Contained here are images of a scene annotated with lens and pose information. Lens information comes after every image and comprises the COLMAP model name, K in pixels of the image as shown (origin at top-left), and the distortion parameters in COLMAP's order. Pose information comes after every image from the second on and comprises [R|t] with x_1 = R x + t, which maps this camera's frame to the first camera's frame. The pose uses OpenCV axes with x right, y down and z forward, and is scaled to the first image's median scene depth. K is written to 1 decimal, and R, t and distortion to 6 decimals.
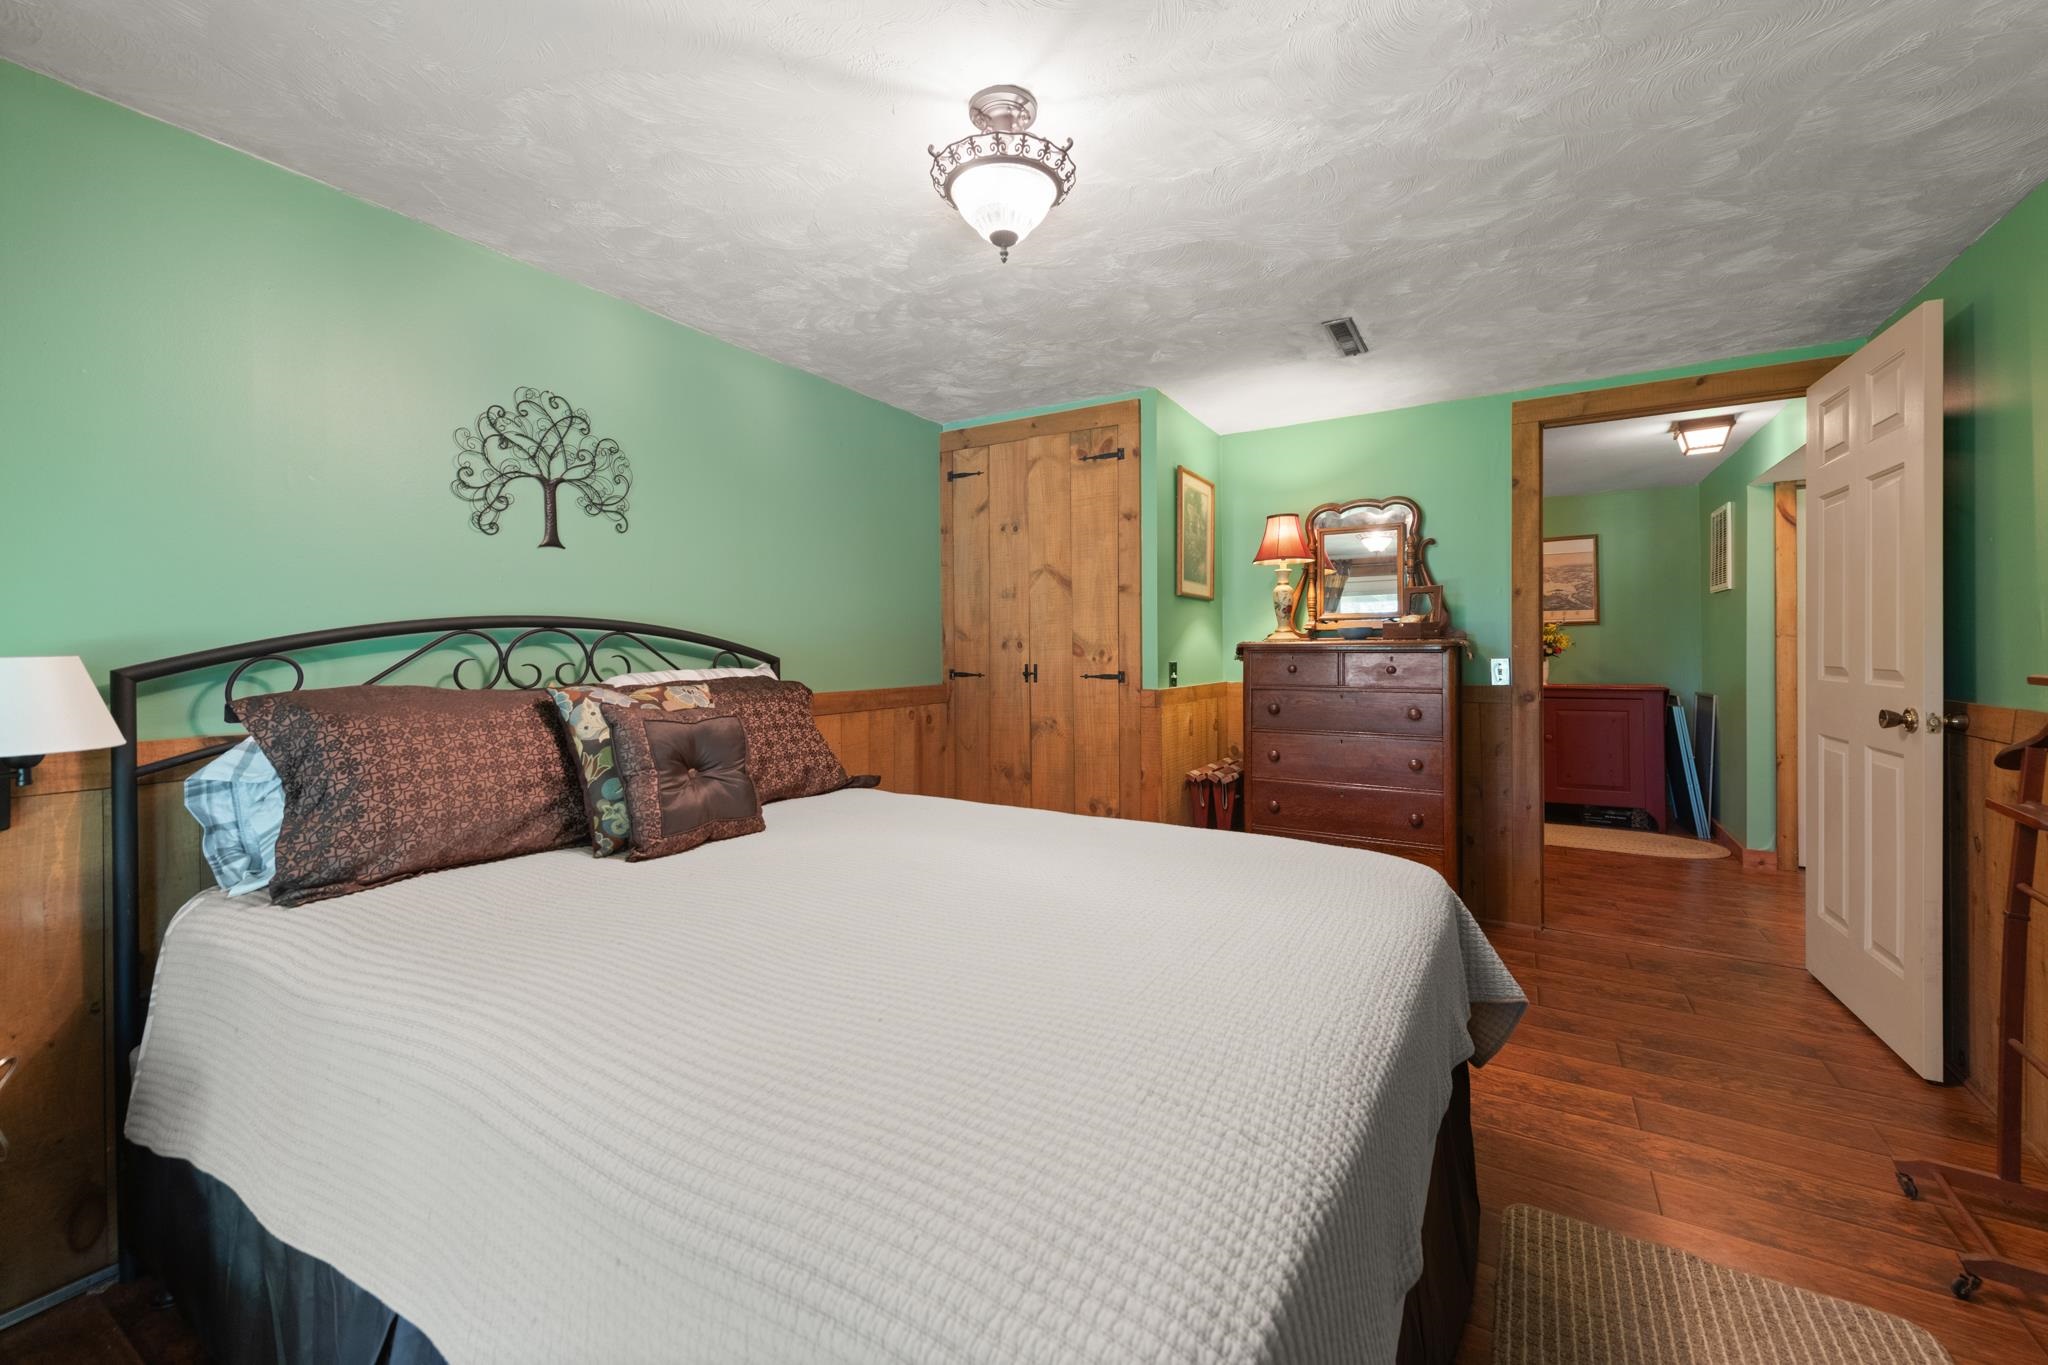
lens RADIAL K [[800.4, 0, 1031.3], [0, 800.4, 669.1], [0, 0, 1]] dist [0.014375, -0.004087]
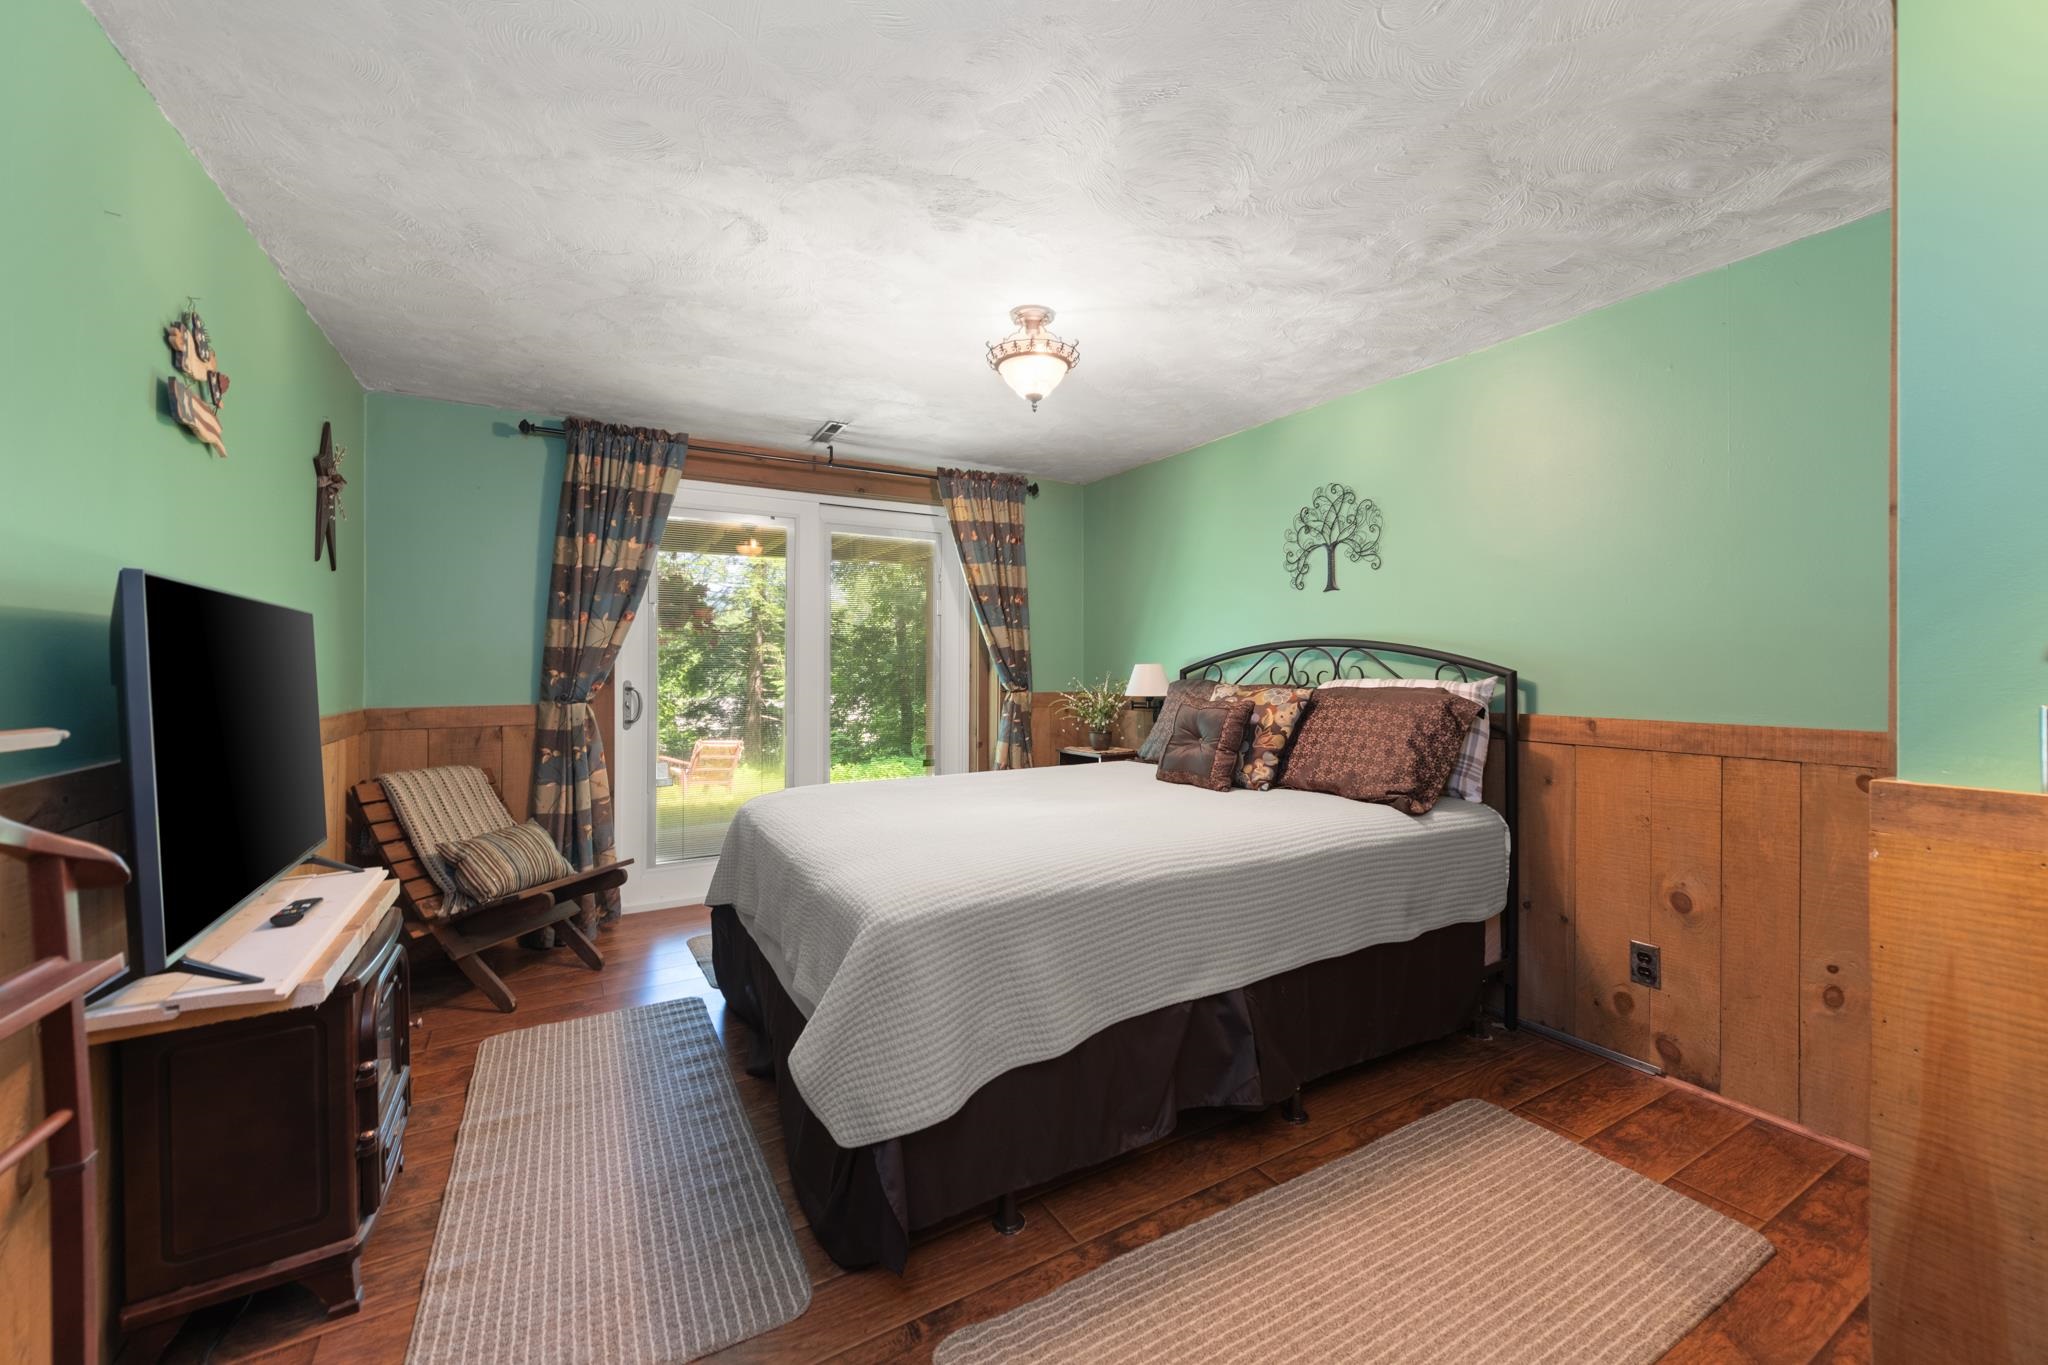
lens RADIAL K [[800.4, 0, 1031.3], [0, 800.4, 669.1], [0, 0, 1]] dist [0.014375, -0.004087]
pose [[-0.480762, 0.016121, -0.876703, 0.930348], [-0.014677, 0.999543, 0.026428, -0.040776], [0.876728, 0.025573, -0.480305, 1.224729]]
